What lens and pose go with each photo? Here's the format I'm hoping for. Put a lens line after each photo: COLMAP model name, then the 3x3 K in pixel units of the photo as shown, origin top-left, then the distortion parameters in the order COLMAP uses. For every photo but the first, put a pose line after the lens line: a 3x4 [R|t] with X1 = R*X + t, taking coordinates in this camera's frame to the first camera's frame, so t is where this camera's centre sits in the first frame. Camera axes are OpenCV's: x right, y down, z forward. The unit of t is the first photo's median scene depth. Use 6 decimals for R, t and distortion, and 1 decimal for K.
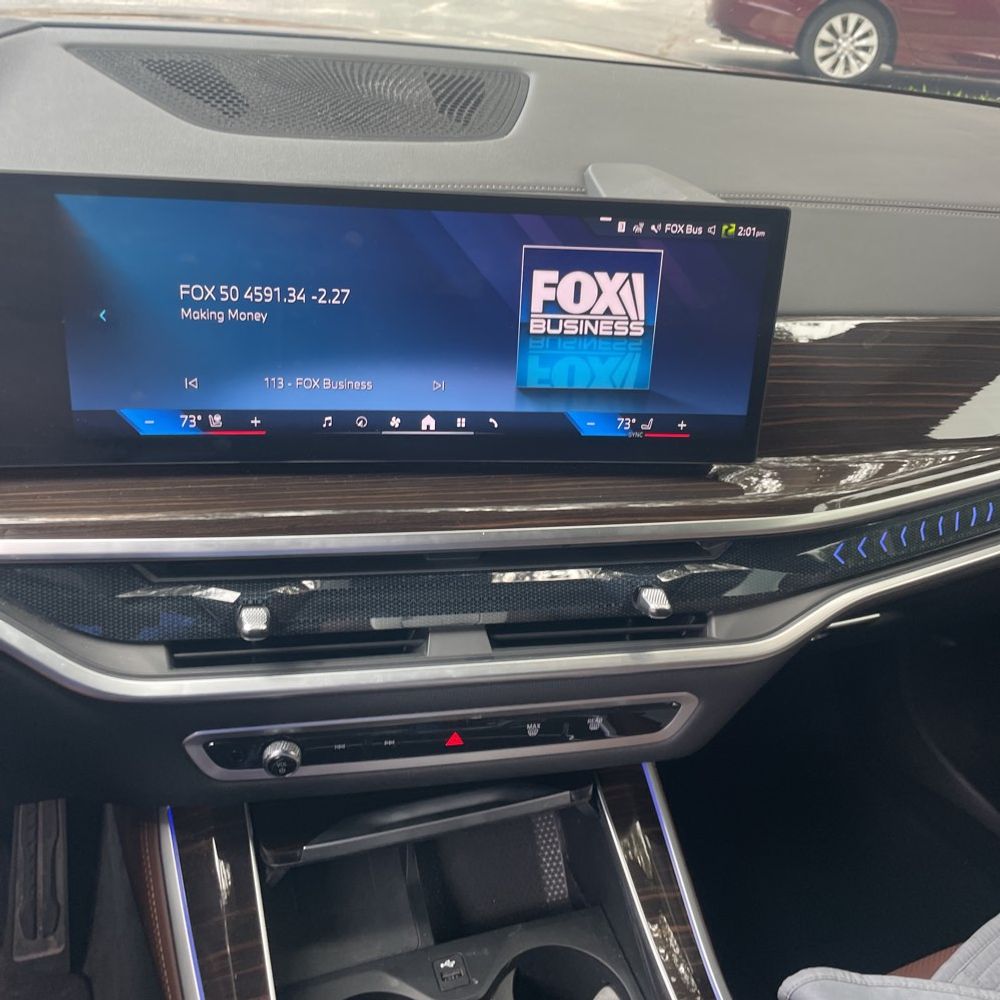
lens RADIAL K [[1001.4, 0, 499.4], [0, 1001.4, 487.6], [0, 0, 1]] dist [0.064230, -0.089563]
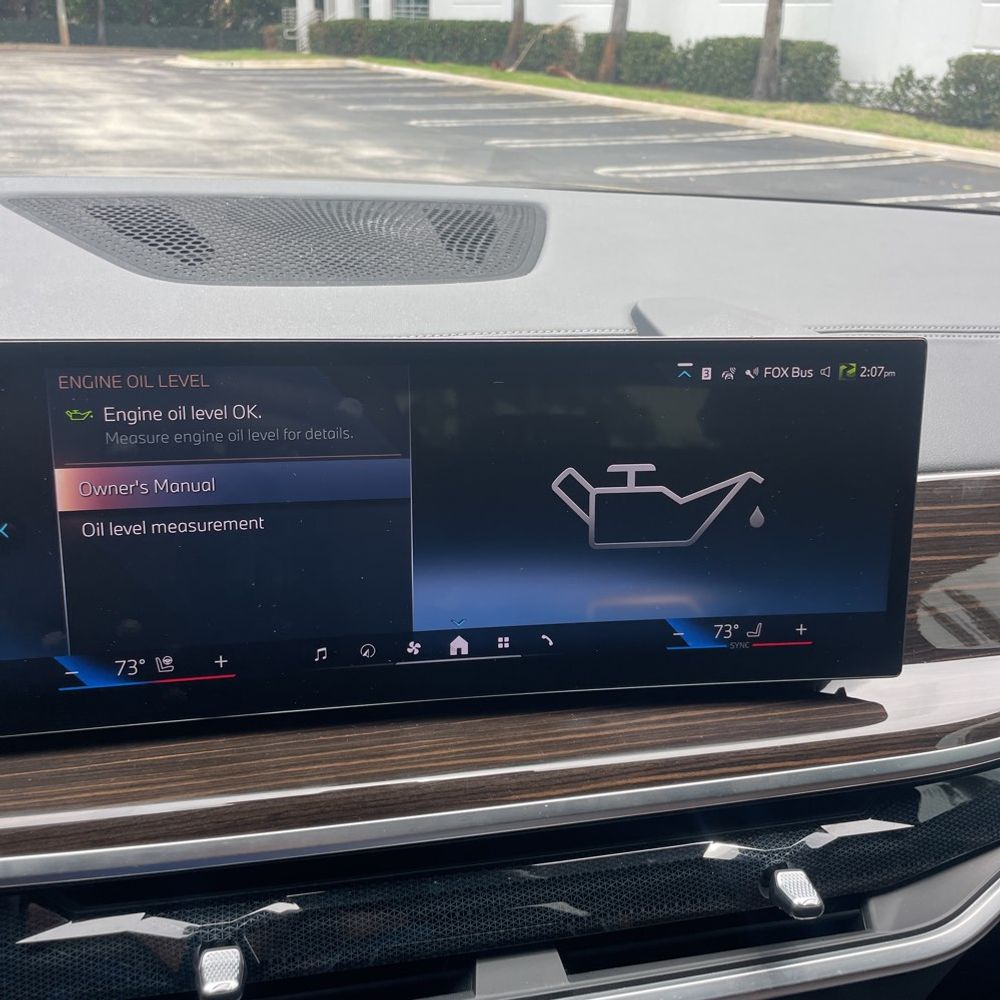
lens RADIAL K [[1001.4, 0, 499.4], [0, 1001.4, 487.6], [0, 0, 1]] dist [0.064230, -0.089563]
pose [[0.998653, -0.050343, 0.012591, -0.039843], [0.051618, 0.988662, -0.141008, -0.065558], [-0.005350, 0.141468, 0.989928, 0.229347]]
